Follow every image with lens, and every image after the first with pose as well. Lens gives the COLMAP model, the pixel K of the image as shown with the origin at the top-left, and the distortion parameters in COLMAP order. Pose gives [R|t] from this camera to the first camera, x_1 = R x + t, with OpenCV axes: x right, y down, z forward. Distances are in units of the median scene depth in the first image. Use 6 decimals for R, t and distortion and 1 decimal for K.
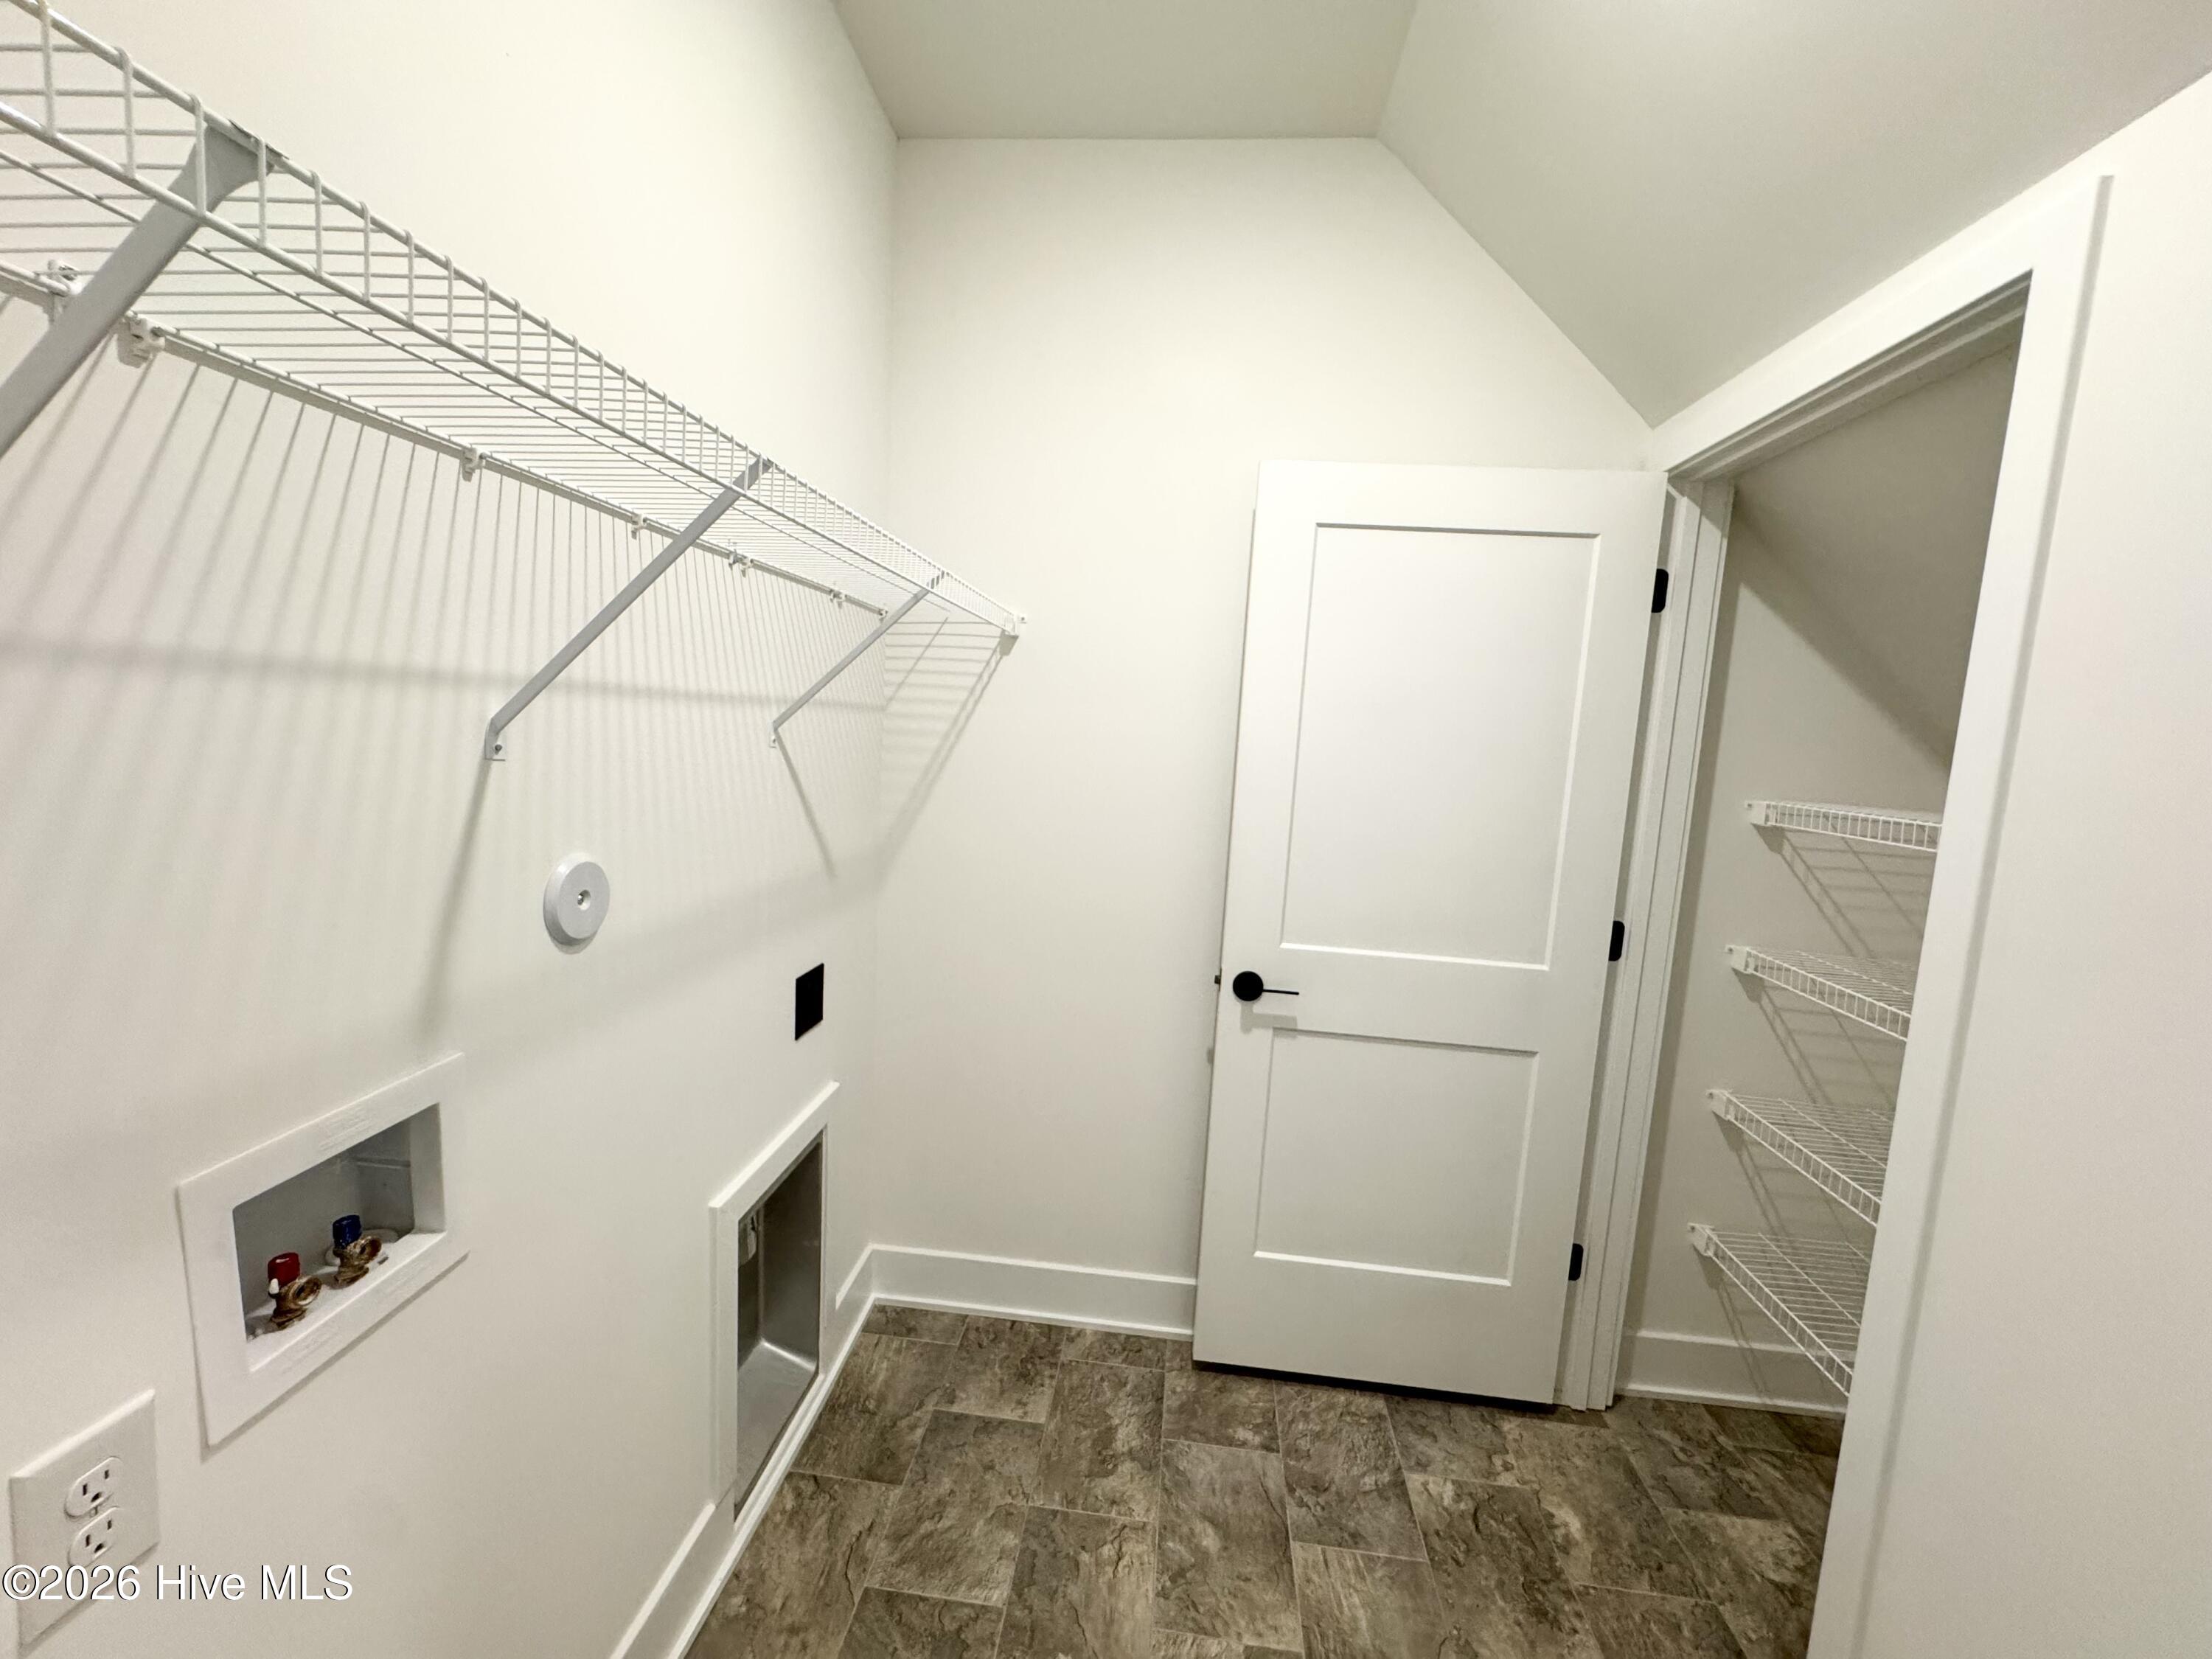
lens RADIAL K [[888.0, 0, 1091.4], [0, 888.0, 826.6], [0, 0, 1]] dist [-0.002006, 0.000733]
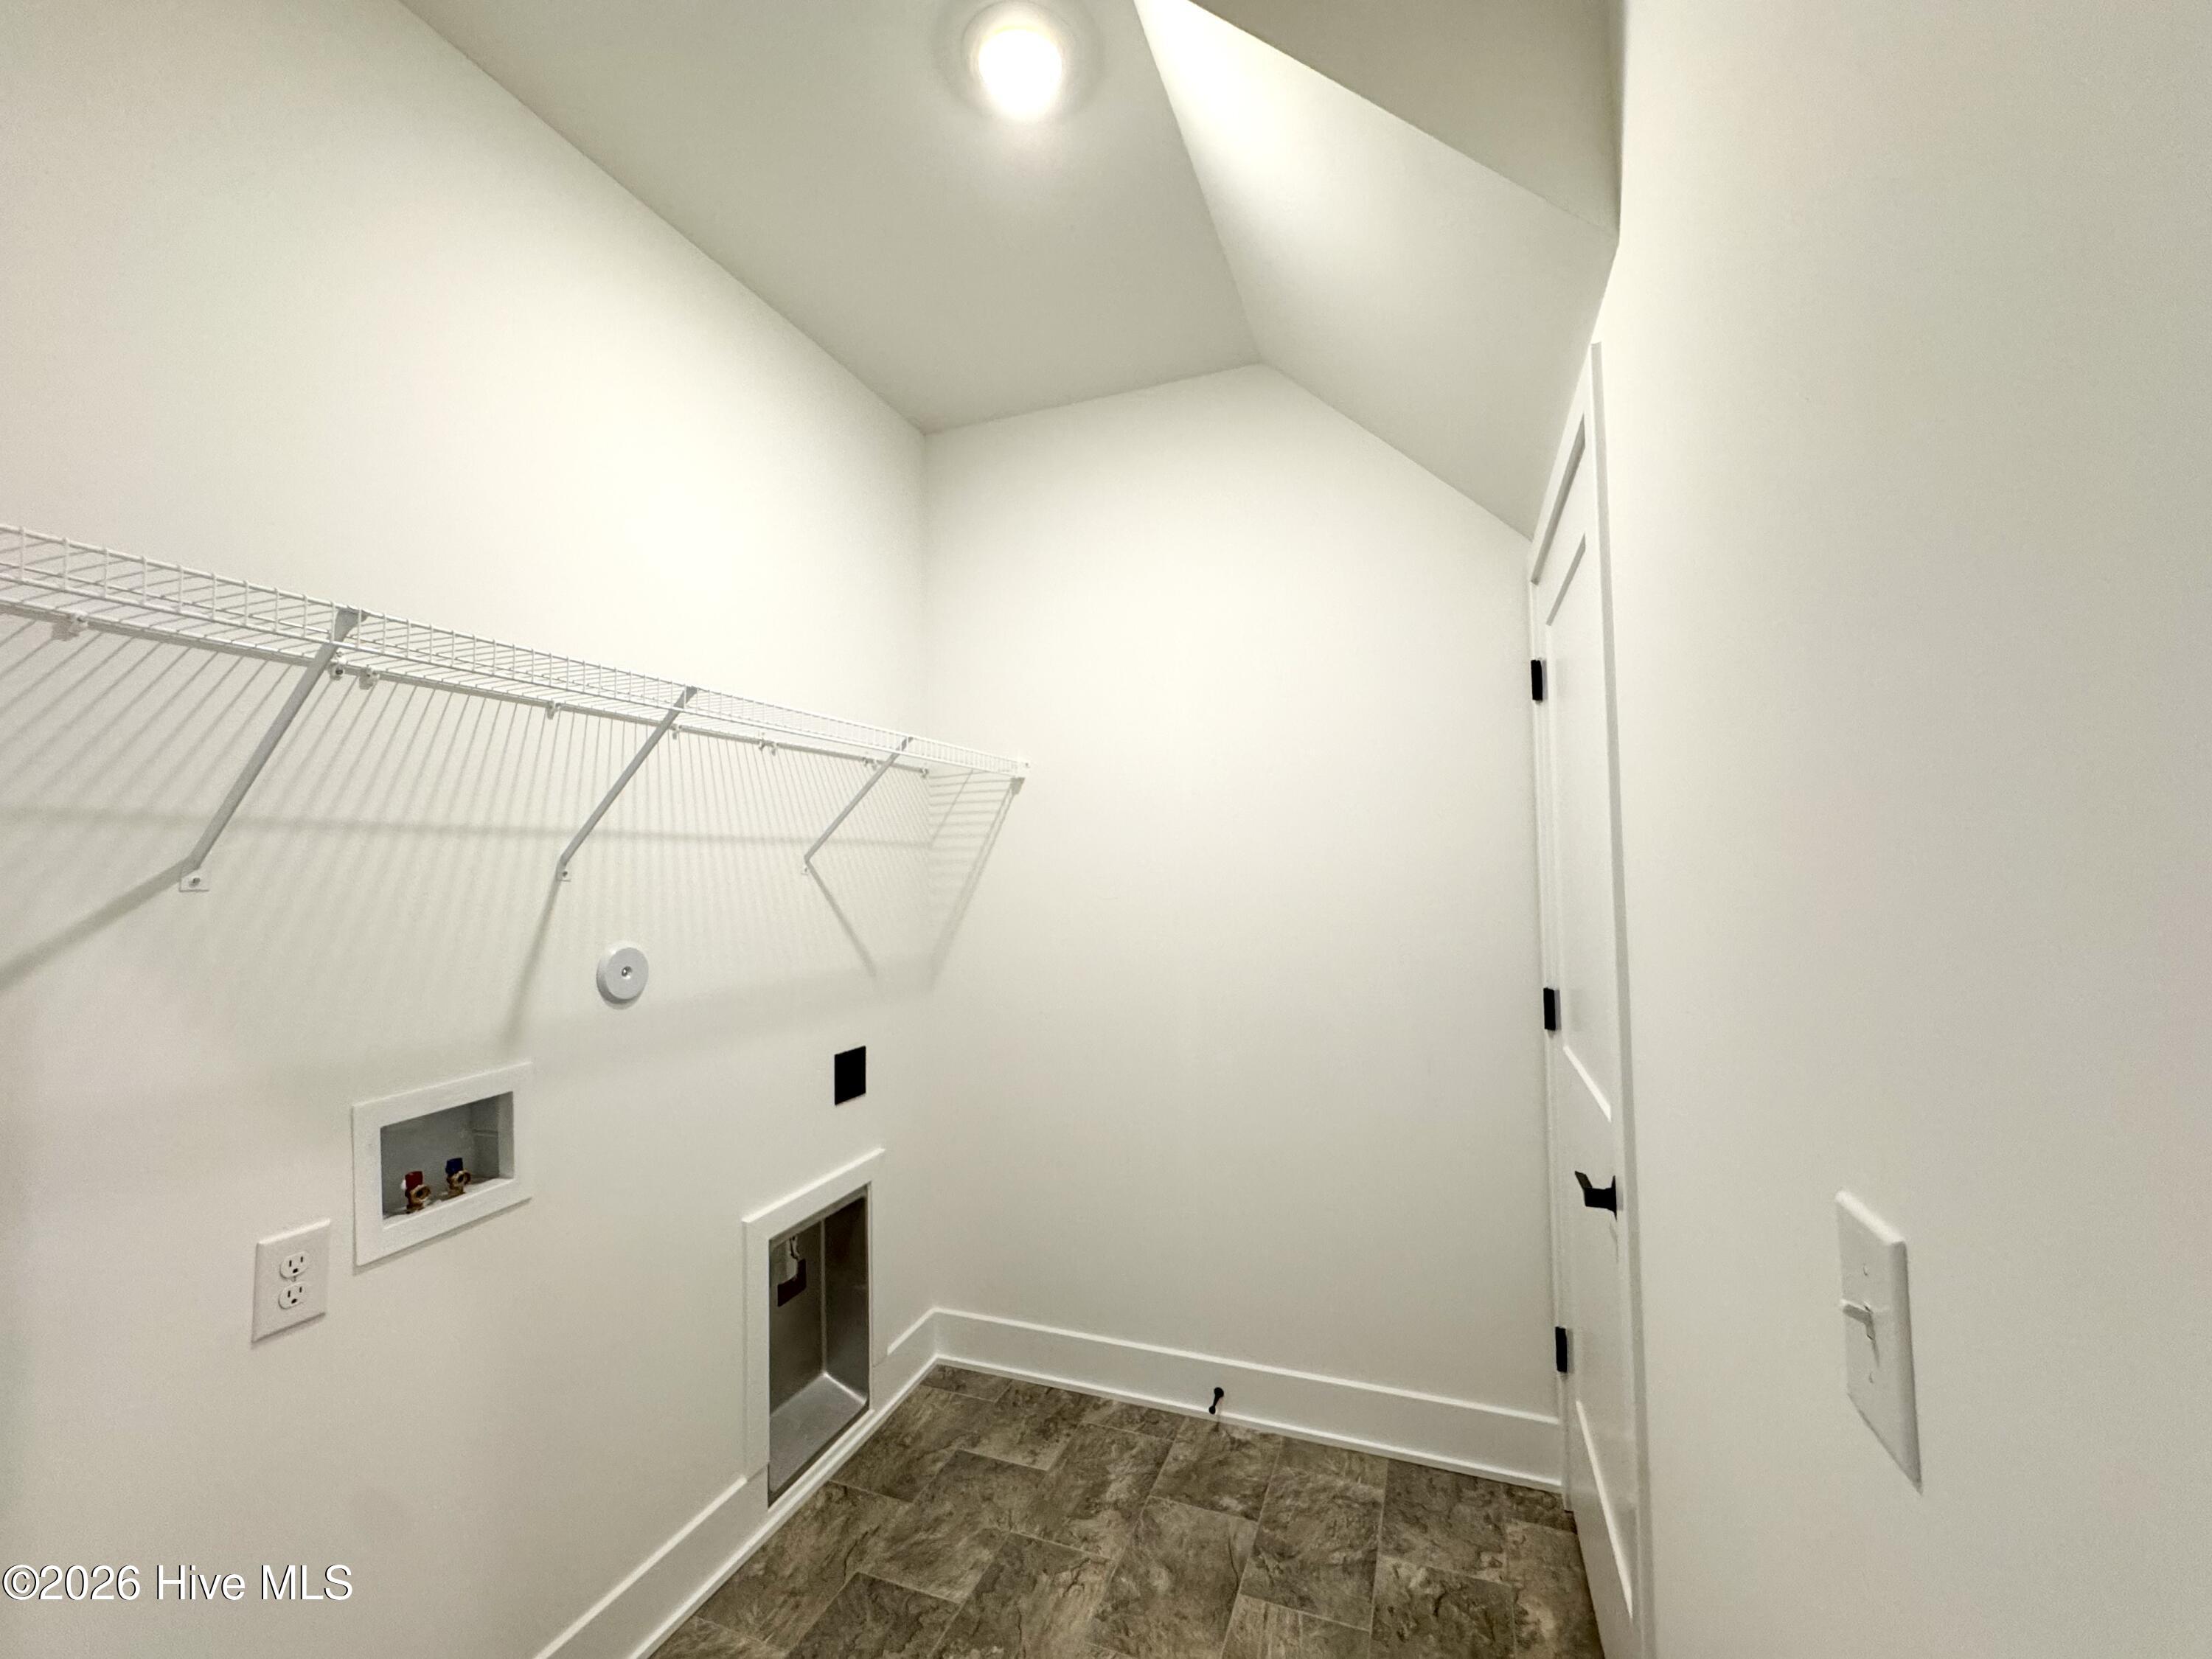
lens RADIAL K [[888.0, 0, 1092.9], [0, 888.0, 828.3], [0, 0, 1]] dist [-0.002006, 0.000733]
pose [[0.963257, -0.082244, -0.255678, 0.409264], [0.039602, 0.985049, -0.167662, 0.084114], [0.265645, 0.151377, 0.952112, -0.184845]]
